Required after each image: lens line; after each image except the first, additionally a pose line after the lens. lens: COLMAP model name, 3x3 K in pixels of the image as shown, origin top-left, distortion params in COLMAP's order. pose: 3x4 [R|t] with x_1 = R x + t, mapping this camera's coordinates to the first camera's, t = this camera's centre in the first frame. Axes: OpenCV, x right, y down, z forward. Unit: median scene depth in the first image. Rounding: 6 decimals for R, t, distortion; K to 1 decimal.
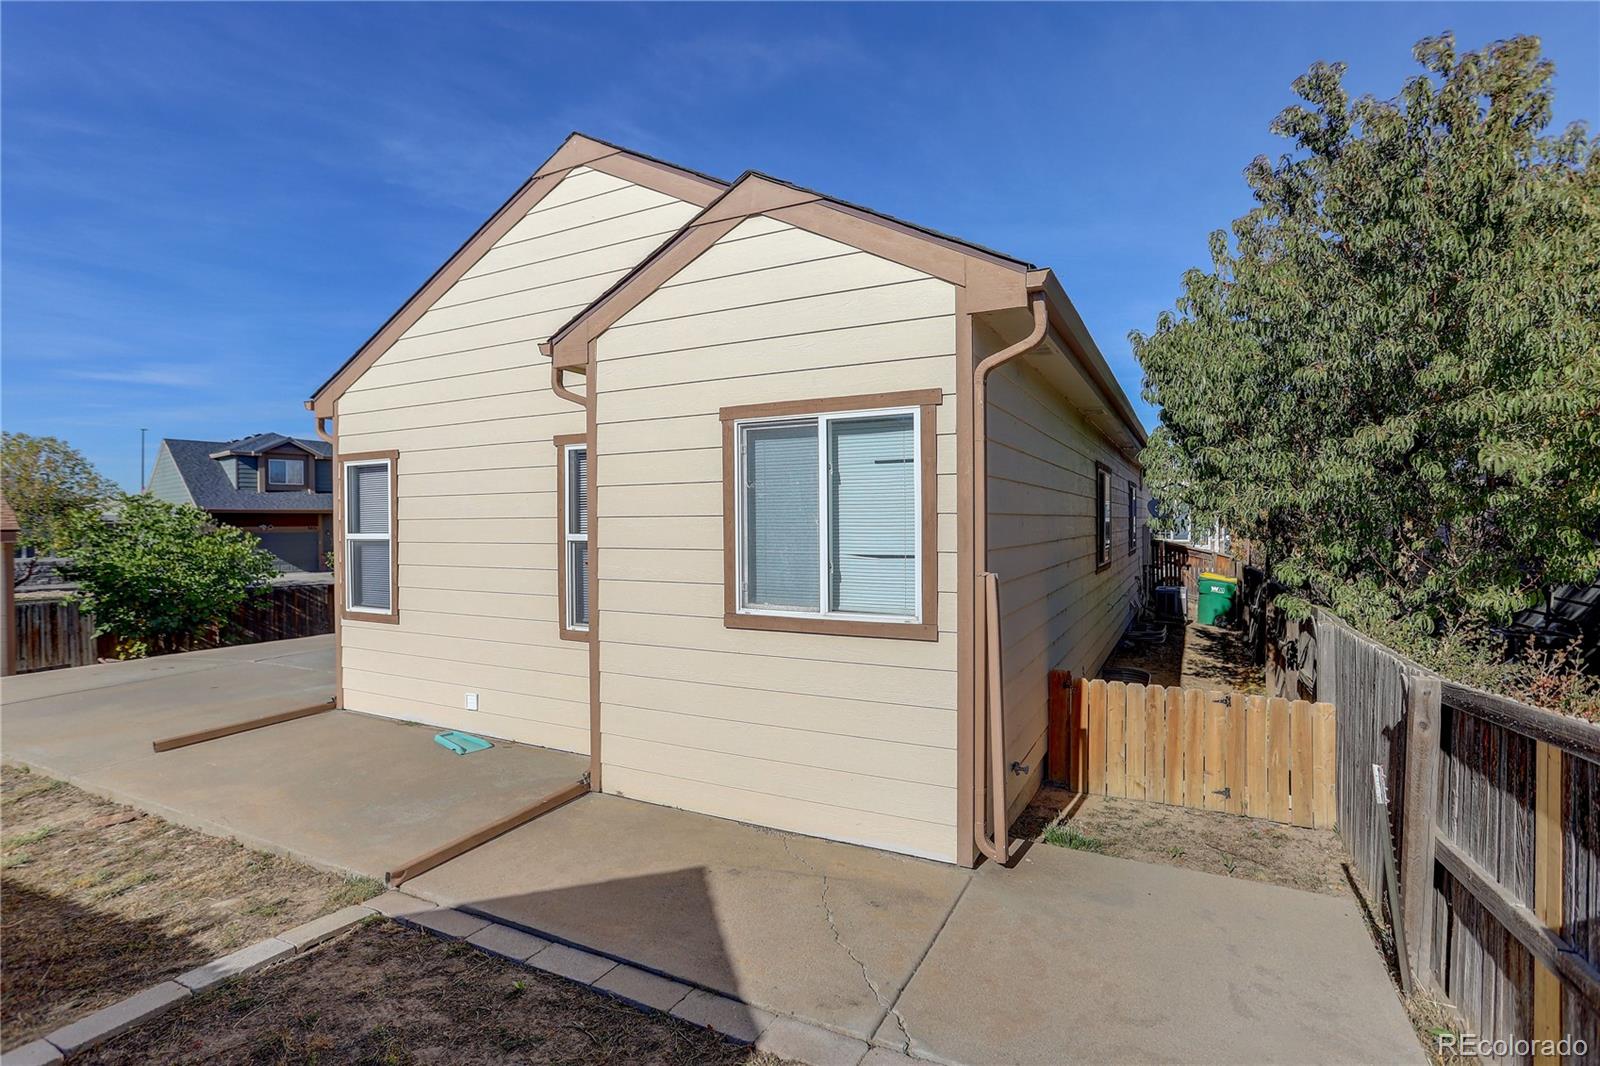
lens RADIAL K [[768.0, 0, 810.2], [0, 768.0, 533.2], [0, 0, 1]] dist [-0.003493, 0.007945]
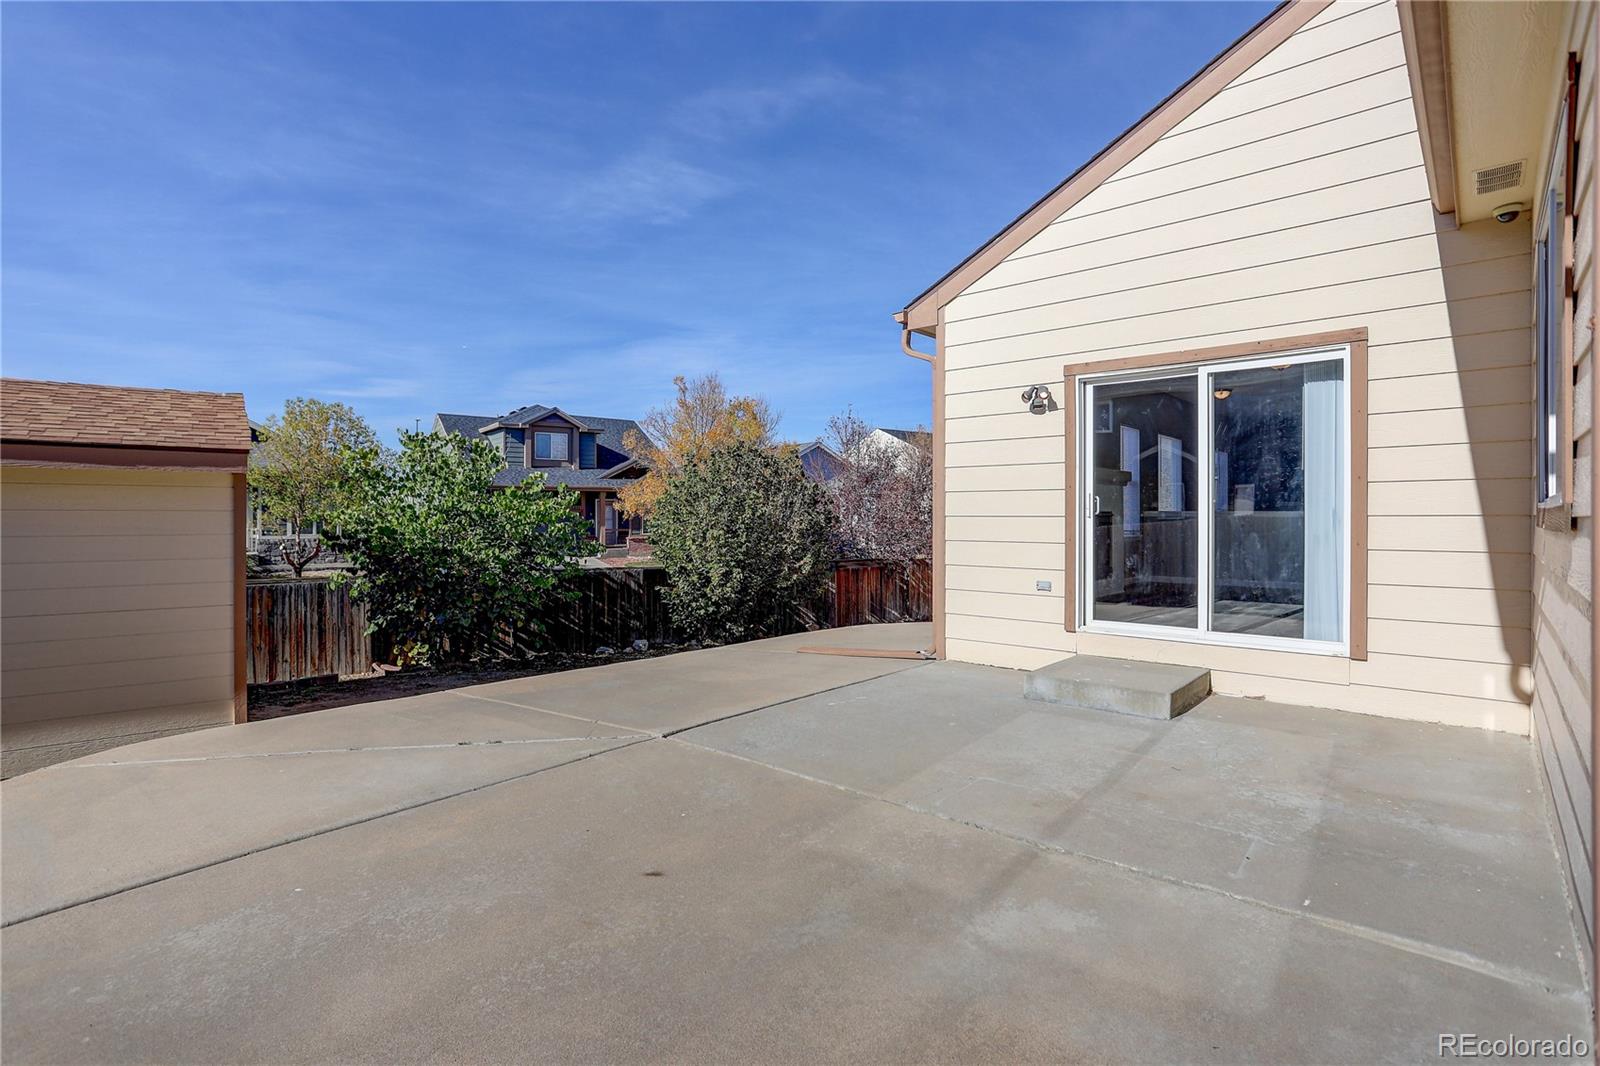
lens RADIAL K [[768.0, 0, 790.6], [0, 768.0, 526.1], [0, 0, 1]] dist [-0.003493, 0.007945]
pose [[0.966732, 0.007601, -0.255679, -0.377965], [-0.009040, 0.999949, -0.004456, 0.036002], [0.255632, 0.006619, 0.966751, 0.420851]]
